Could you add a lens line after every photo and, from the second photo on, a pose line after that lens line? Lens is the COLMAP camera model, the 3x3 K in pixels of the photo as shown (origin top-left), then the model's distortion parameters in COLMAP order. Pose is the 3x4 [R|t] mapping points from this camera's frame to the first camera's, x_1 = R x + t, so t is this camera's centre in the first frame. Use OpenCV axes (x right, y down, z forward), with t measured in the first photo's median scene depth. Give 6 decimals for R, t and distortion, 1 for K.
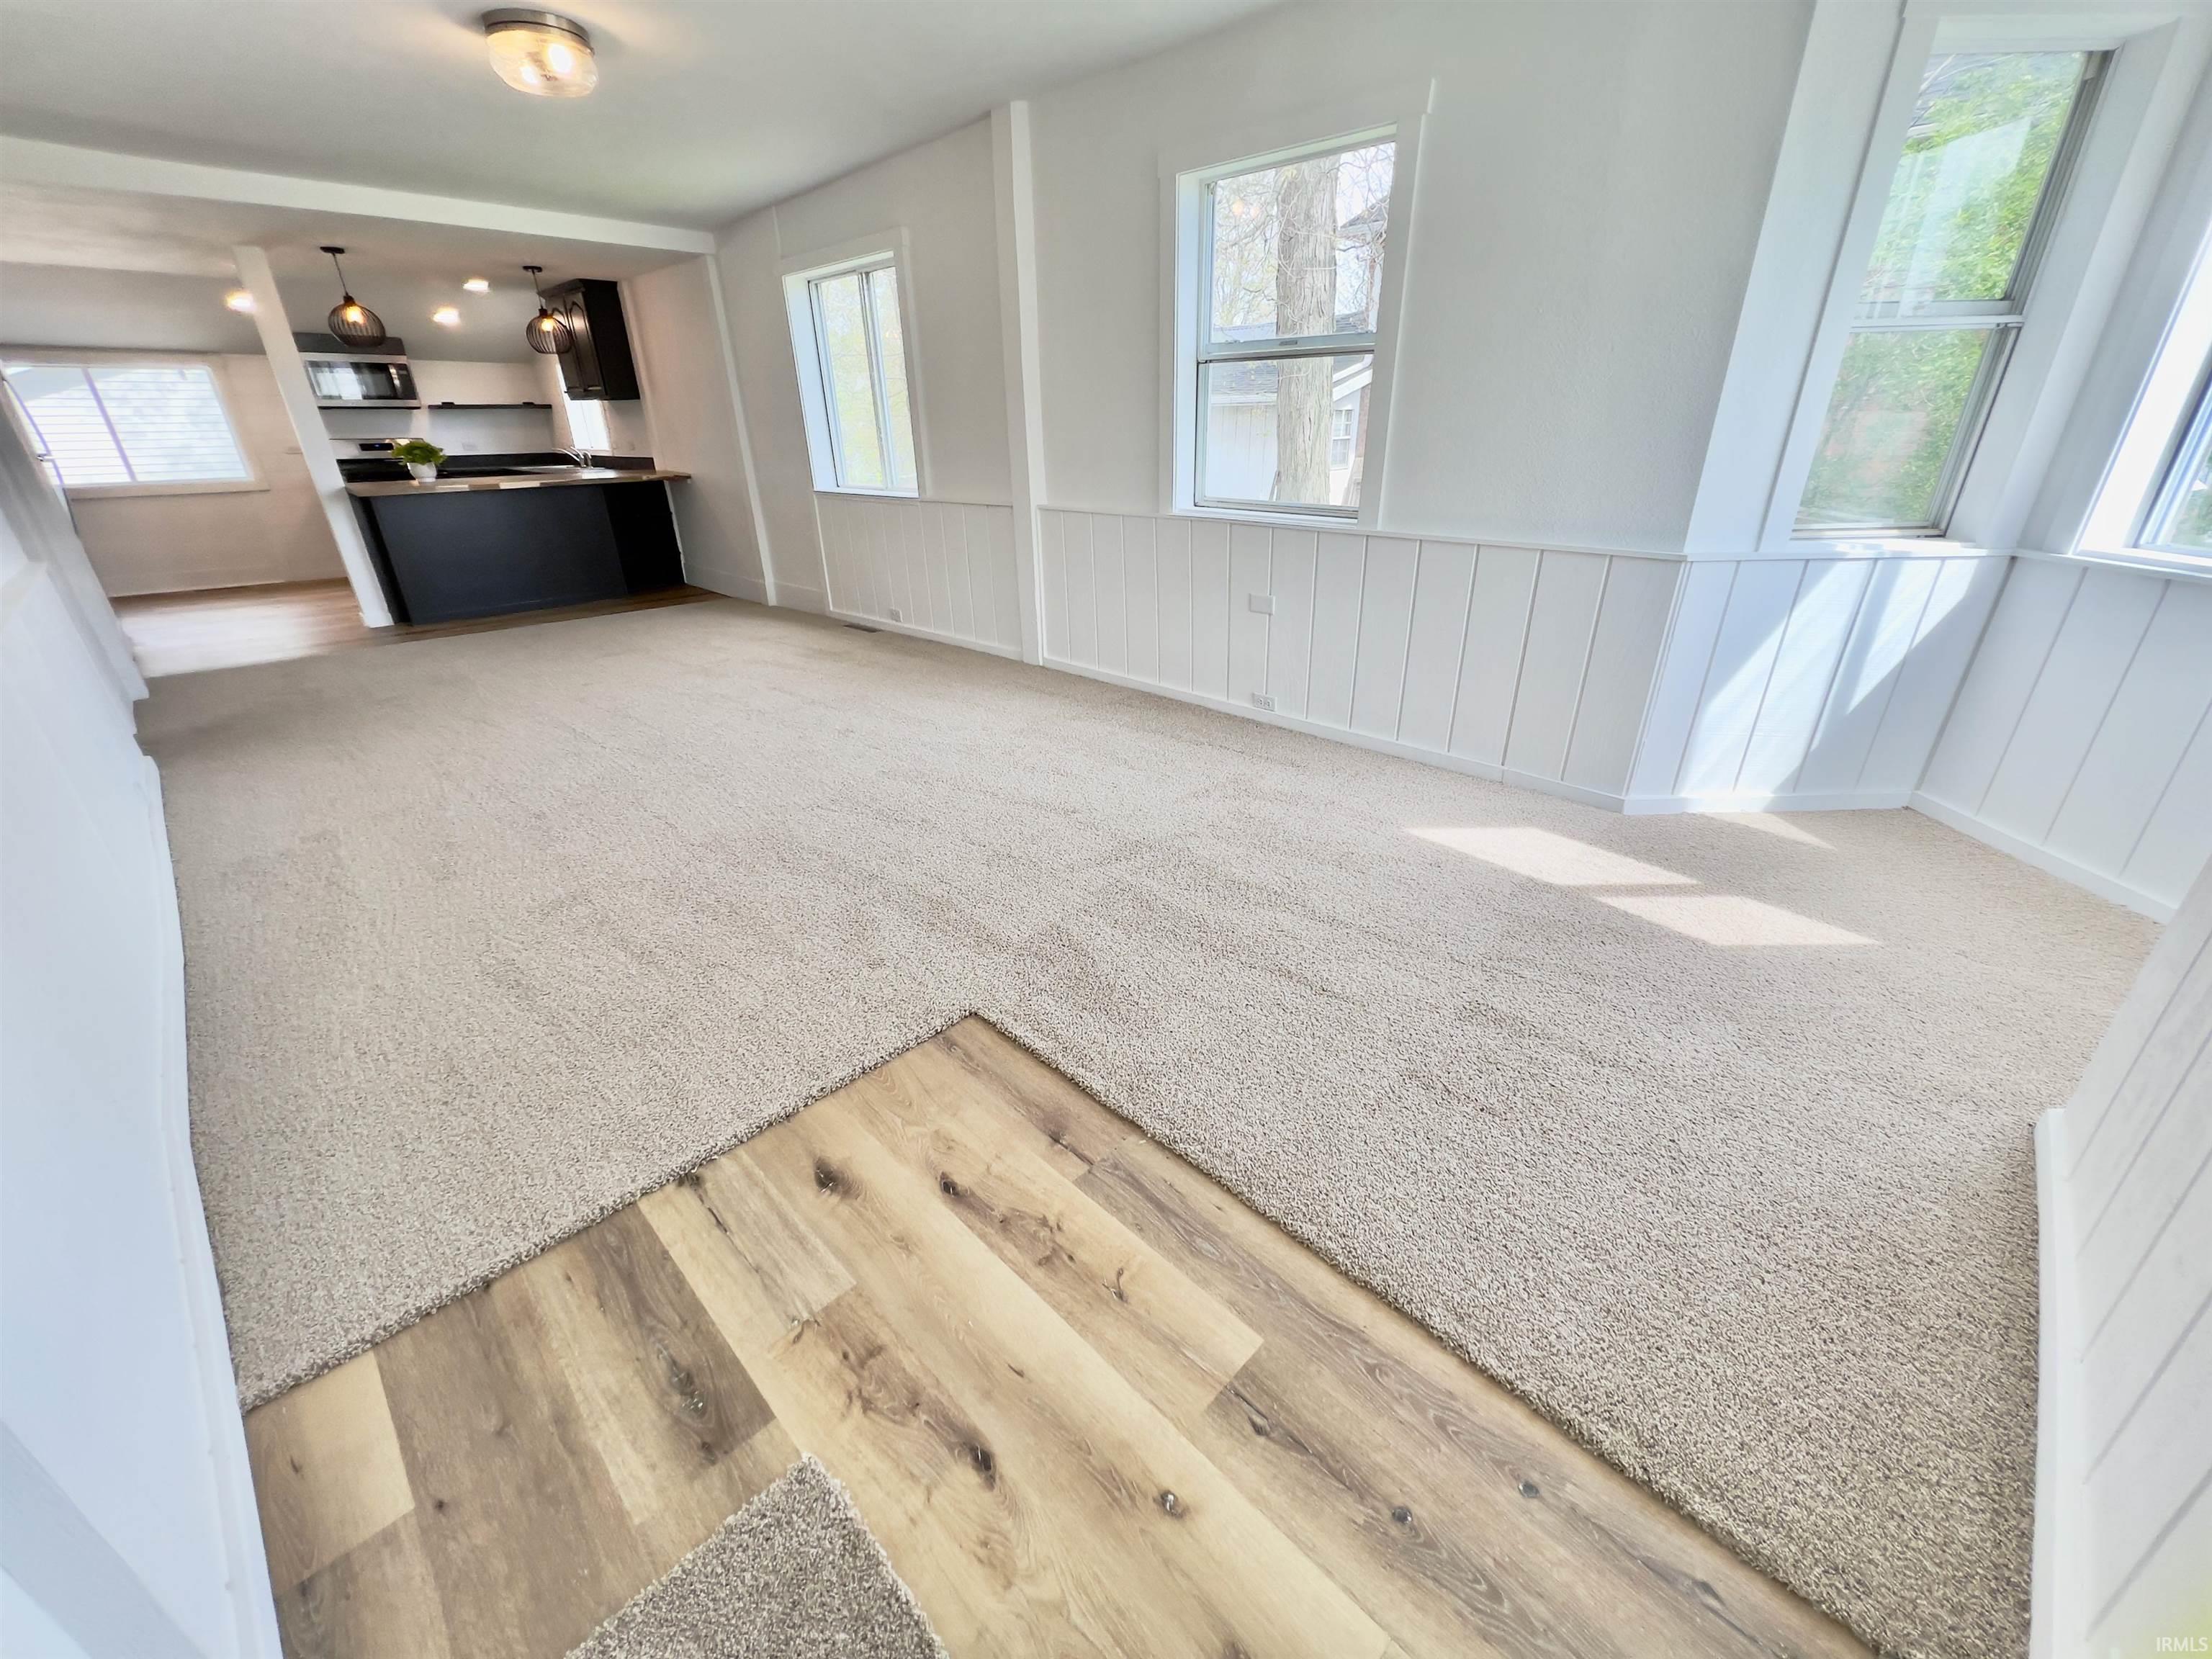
lens RADIAL K [[887.7, 0, 1103.9], [0, 887.7, 842.8], [0, 0, 1]] dist [-0.000352, 0.000404]
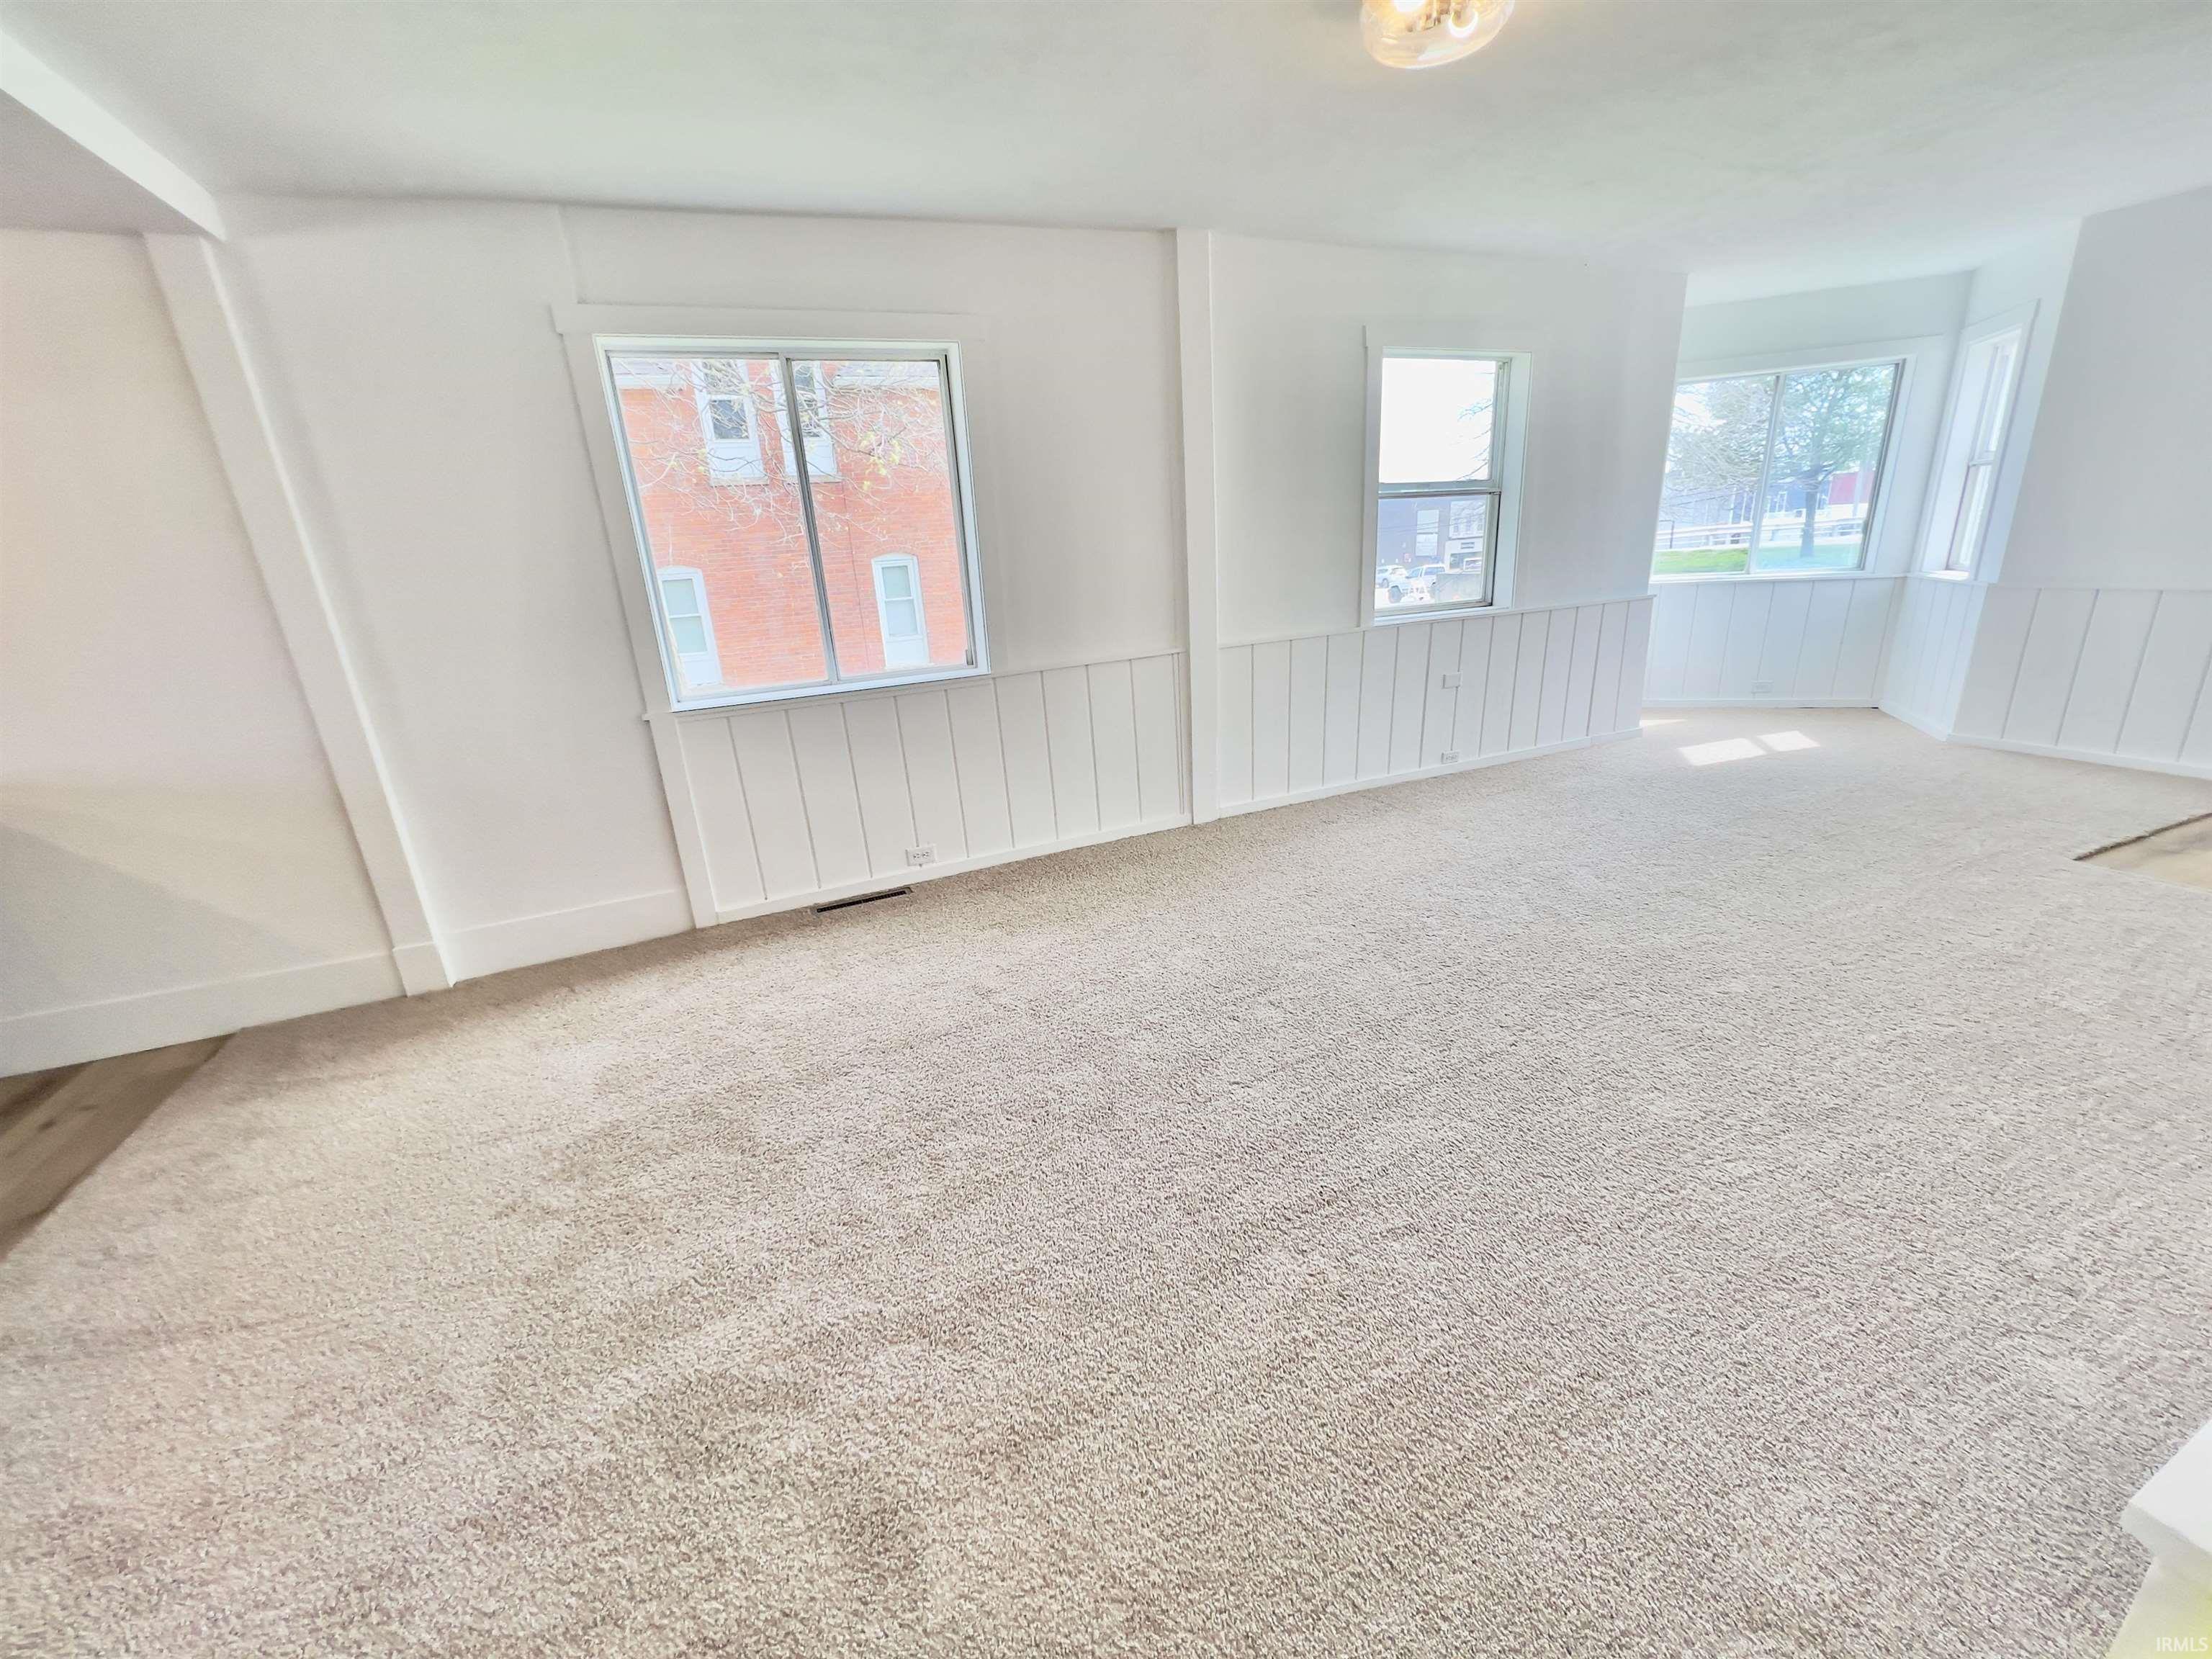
lens RADIAL K [[887.7, 0, 1101.5], [0, 887.7, 831.6], [0, 0, 1]] dist [-0.000352, 0.000404]
pose [[0.363291, -0.285769, 0.886767, -1.122901], [0.452162, 0.886271, 0.100367, -0.411899], [-0.814597, 0.364500, 0.451188, 0.876313]]
